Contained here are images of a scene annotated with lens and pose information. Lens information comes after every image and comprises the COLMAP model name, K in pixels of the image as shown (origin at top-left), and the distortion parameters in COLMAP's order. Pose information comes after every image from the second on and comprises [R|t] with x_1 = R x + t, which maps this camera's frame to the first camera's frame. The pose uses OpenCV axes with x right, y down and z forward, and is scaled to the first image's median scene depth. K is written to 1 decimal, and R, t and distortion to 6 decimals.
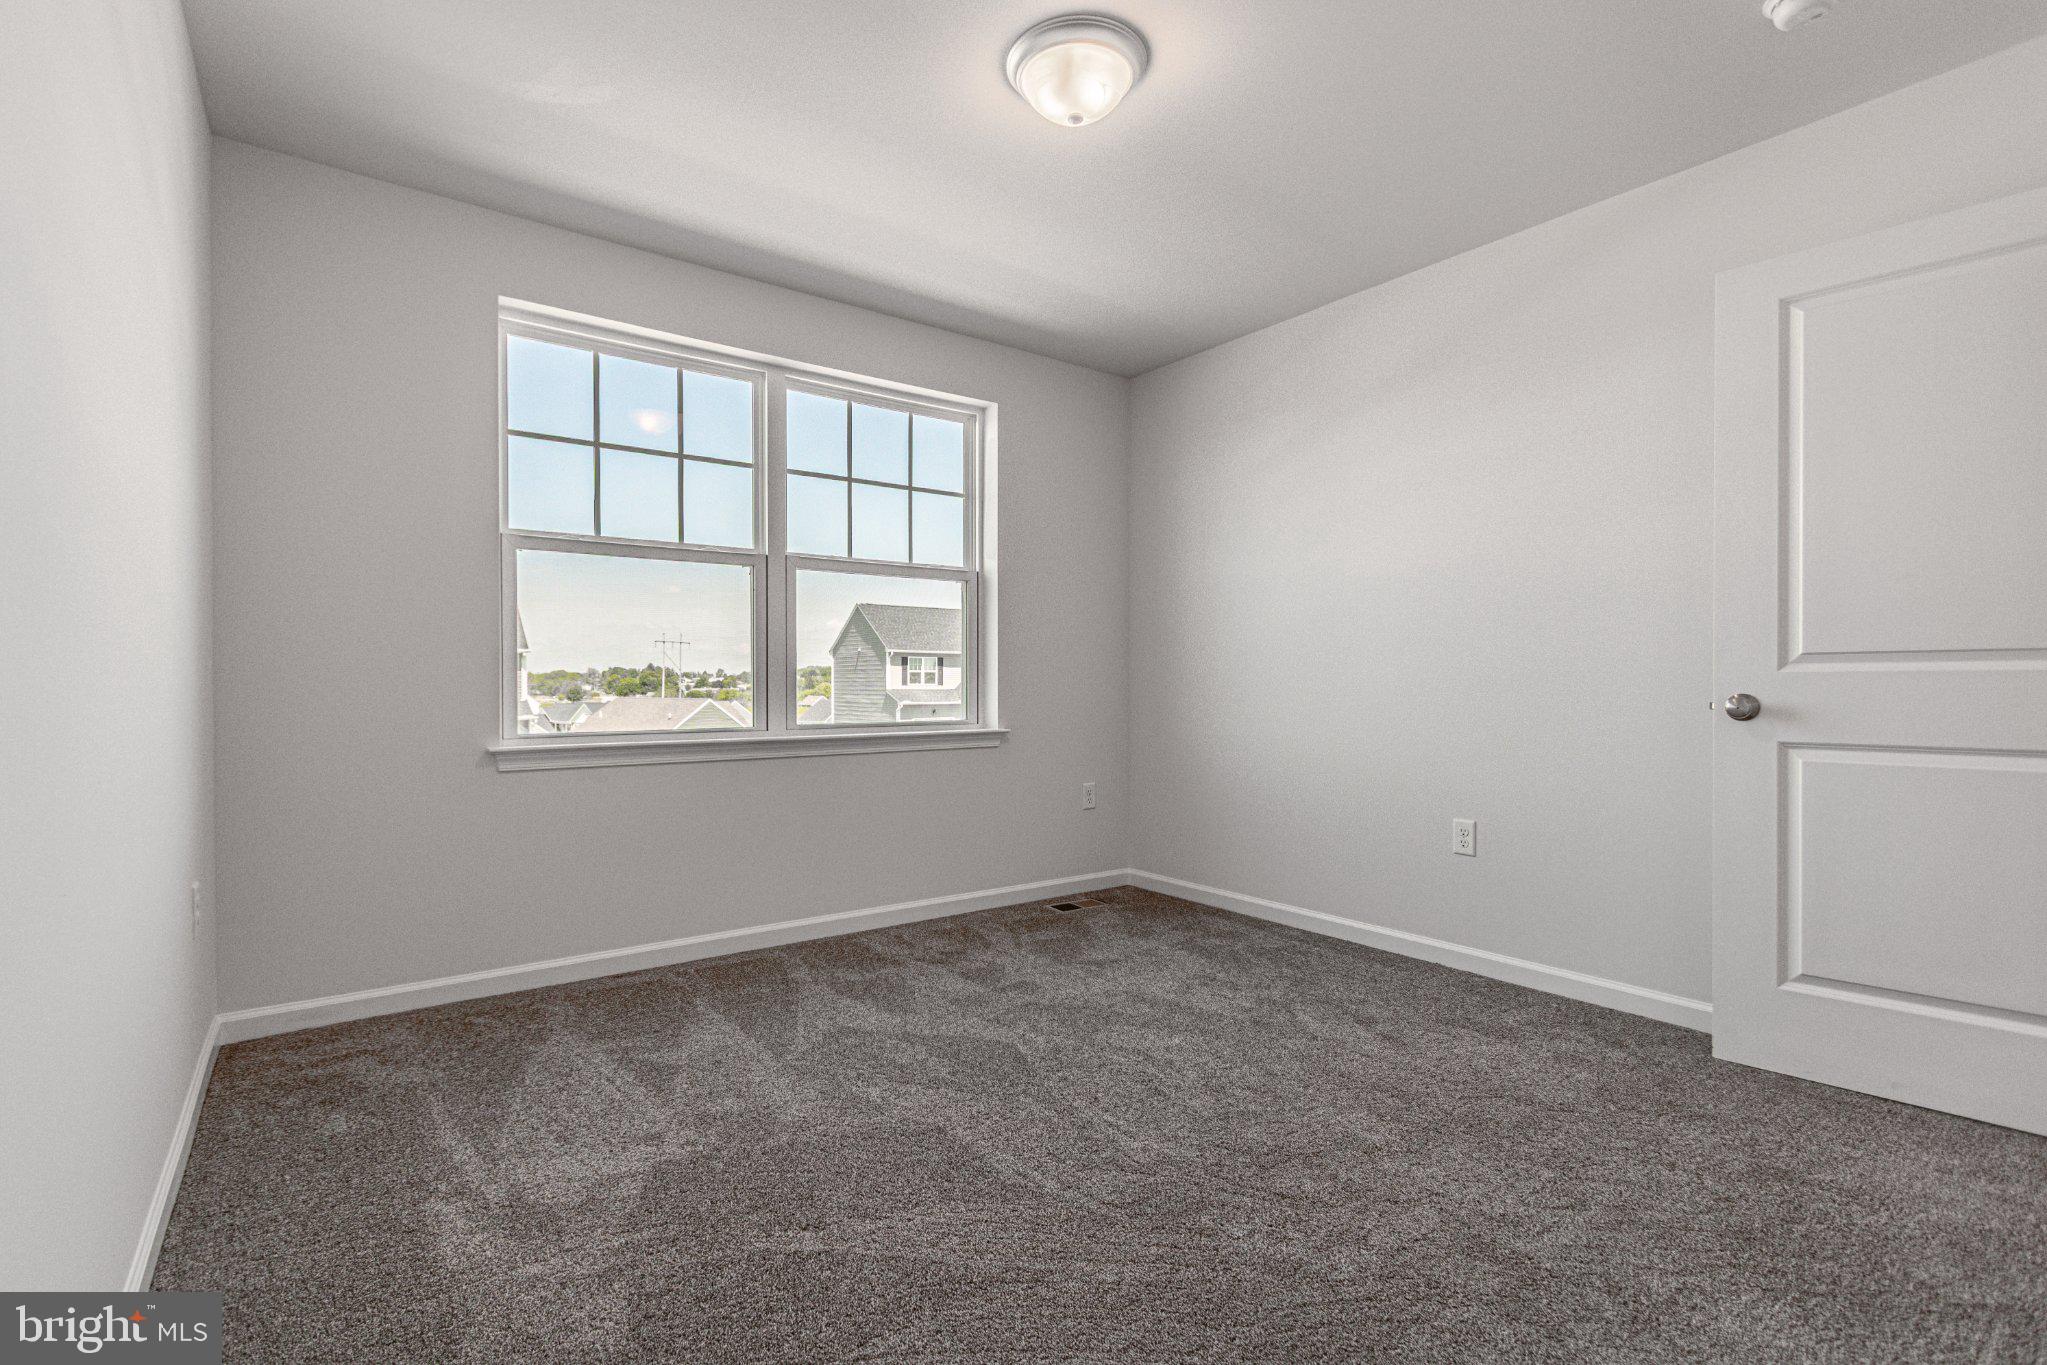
lens RADIAL K [[919.5, 0, 981.1], [0, 919.5, 686.2], [0, 0, 1]] dist [0.010312, 0.000319]
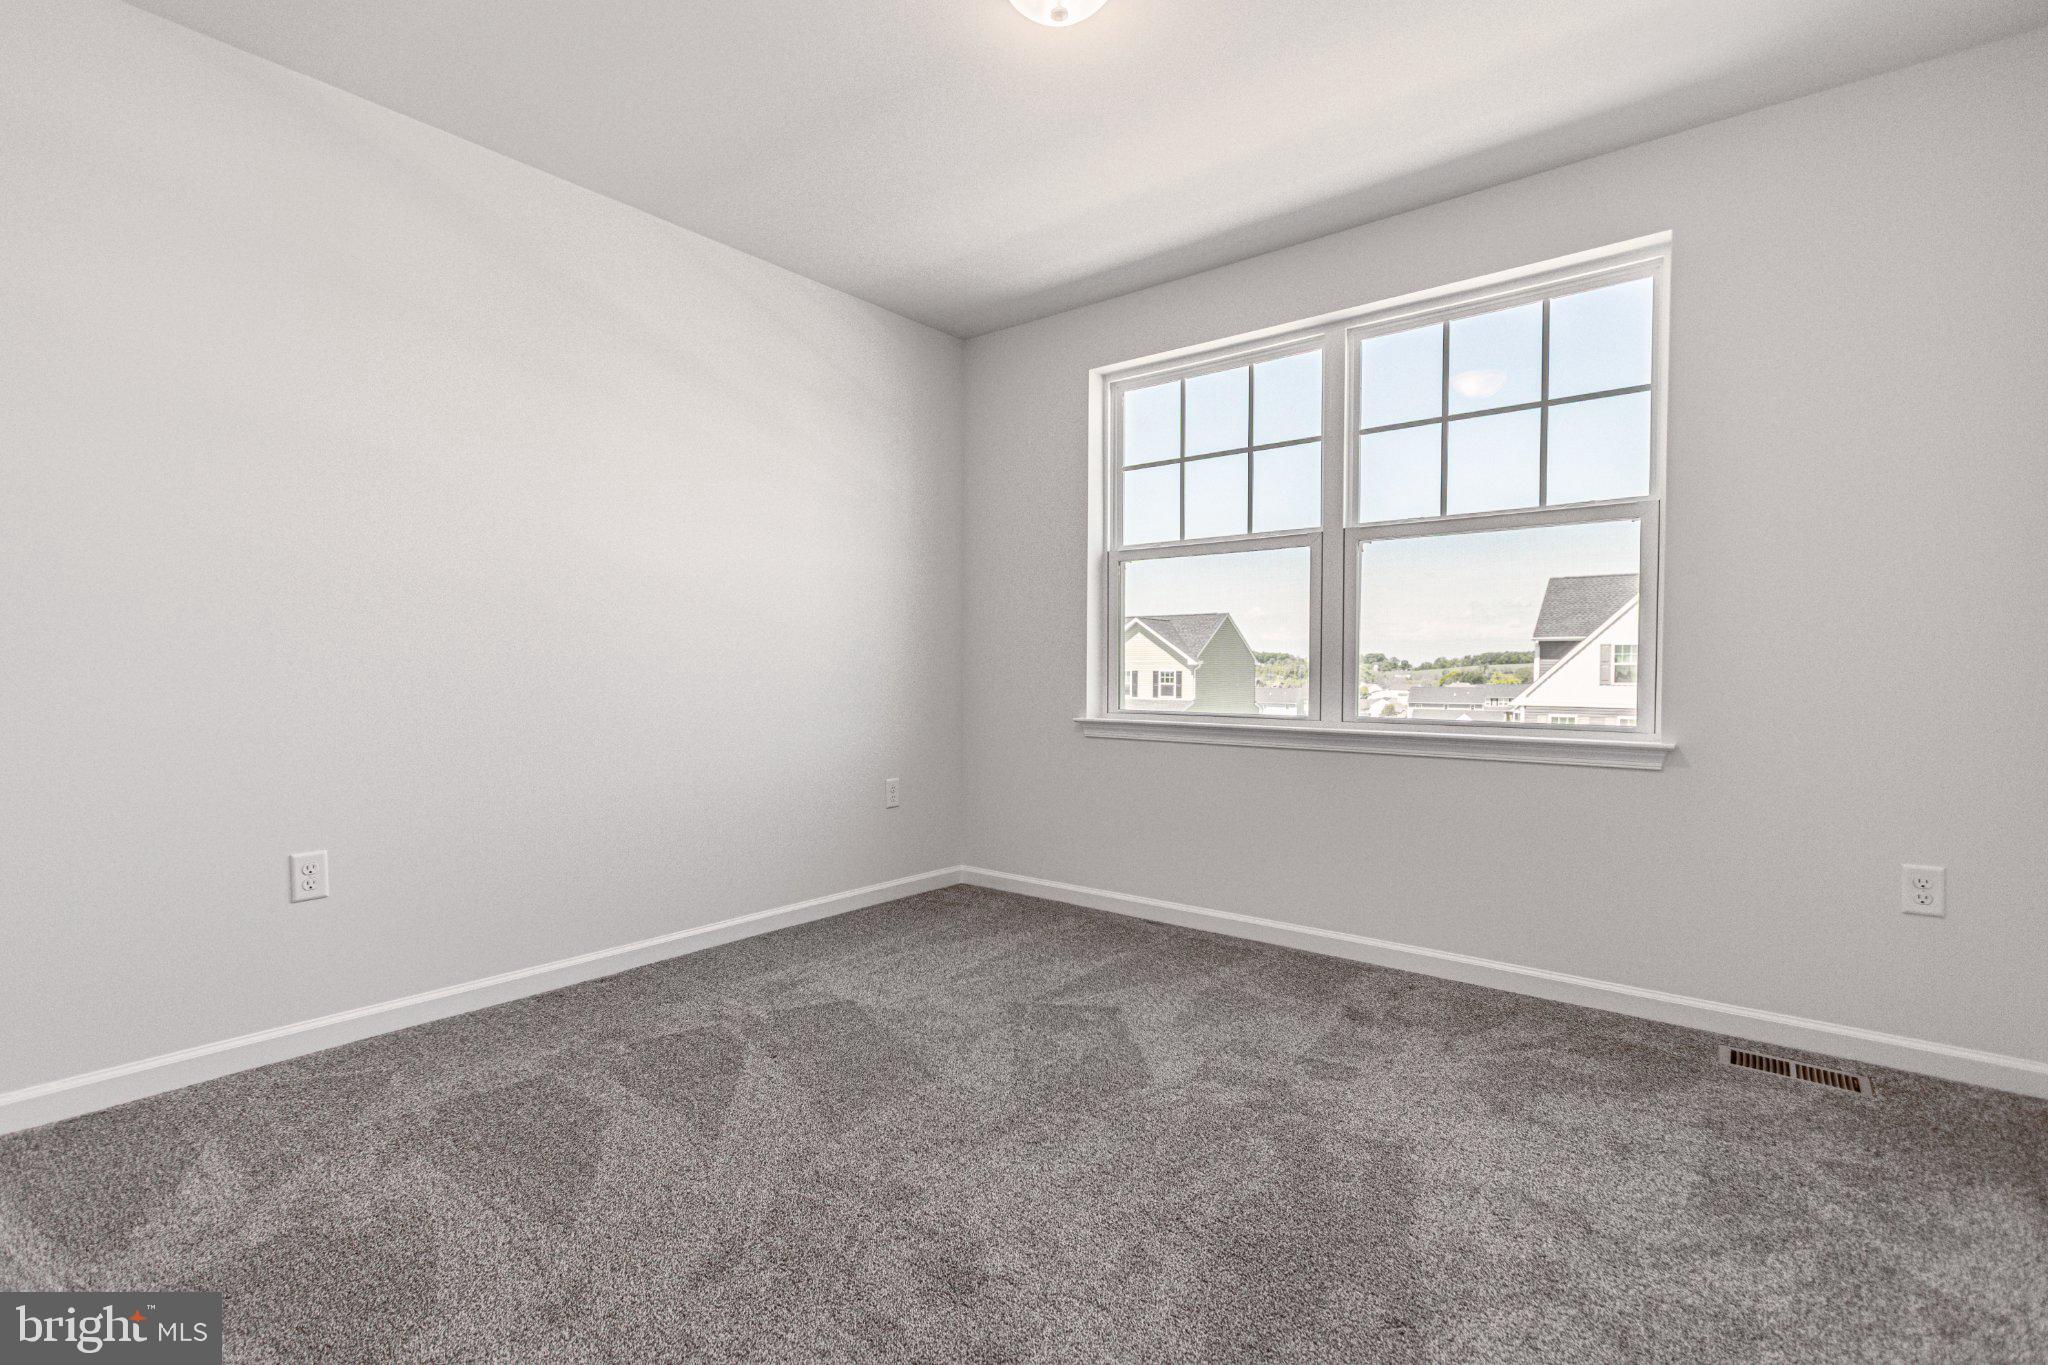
lens RADIAL K [[934.5, 0, 1024.0], [0, 934.5, 682.5], [0, 0, 1]] dist [0.003282, 0.000209]
pose [[0.282421, 0.017552, -0.959130, 0.594335], [-0.008363, 0.999840, 0.015834, -0.002868], [0.959254, 0.003549, 0.282523, 0.449399]]
